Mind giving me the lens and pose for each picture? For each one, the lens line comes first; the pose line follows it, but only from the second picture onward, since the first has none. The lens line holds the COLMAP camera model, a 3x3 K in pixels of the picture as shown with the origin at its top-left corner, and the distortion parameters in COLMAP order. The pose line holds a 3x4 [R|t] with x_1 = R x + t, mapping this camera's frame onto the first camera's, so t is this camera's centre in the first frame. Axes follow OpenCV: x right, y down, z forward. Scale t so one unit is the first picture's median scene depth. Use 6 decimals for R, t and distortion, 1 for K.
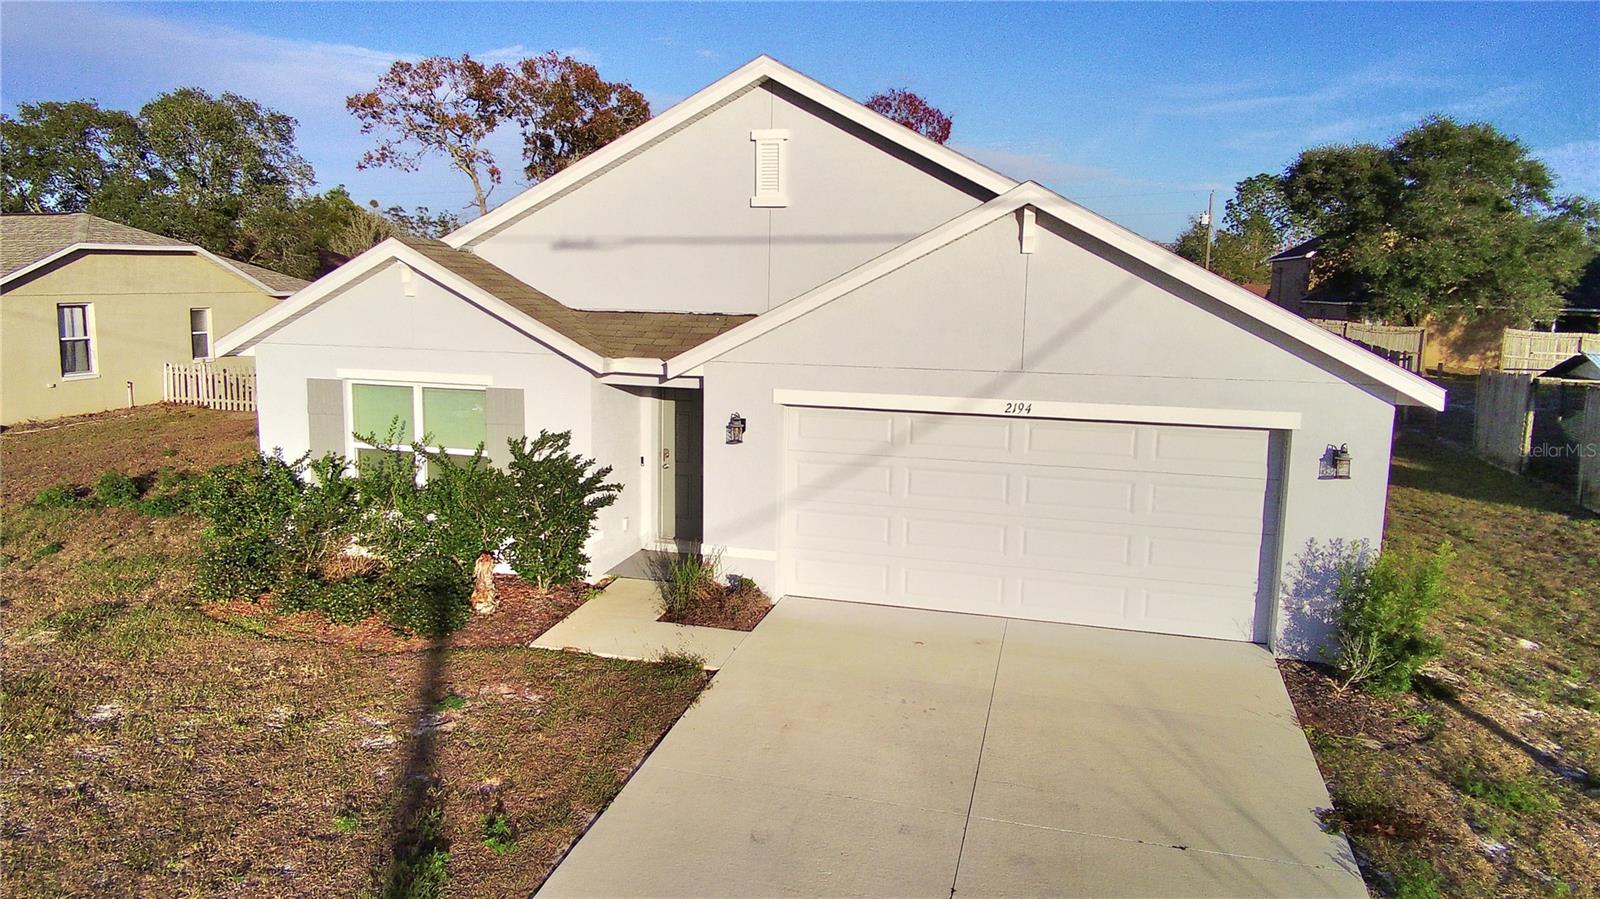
lens RADIAL K [[1051.9, 0, 794.1], [0, 1051.9, 426.7], [0, 0, 1]] dist [0.081730, -0.130860]
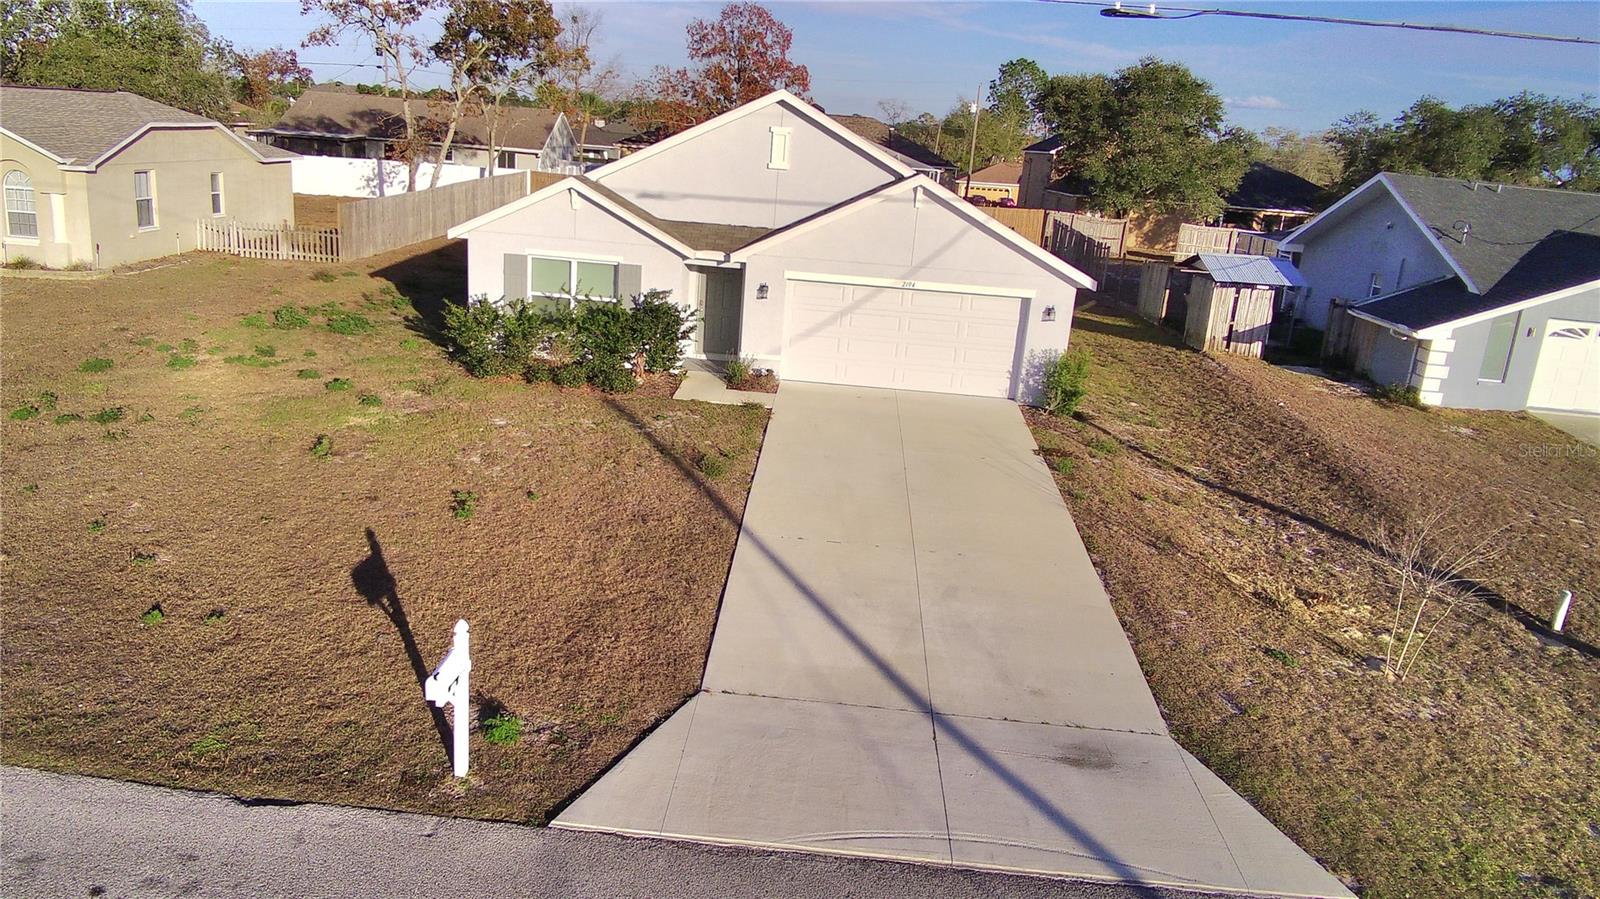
lens RADIAL K [[1051.9, 0, 794.1], [0, 1051.9, 426.7], [0, 0, 1]] dist [0.081730, -0.130860]
pose [[0.976148, -0.002678, 0.217088, -0.380349], [-0.027562, 0.990304, 0.136154, -0.014543], [-0.215348, -0.138890, 0.966610, -0.813570]]
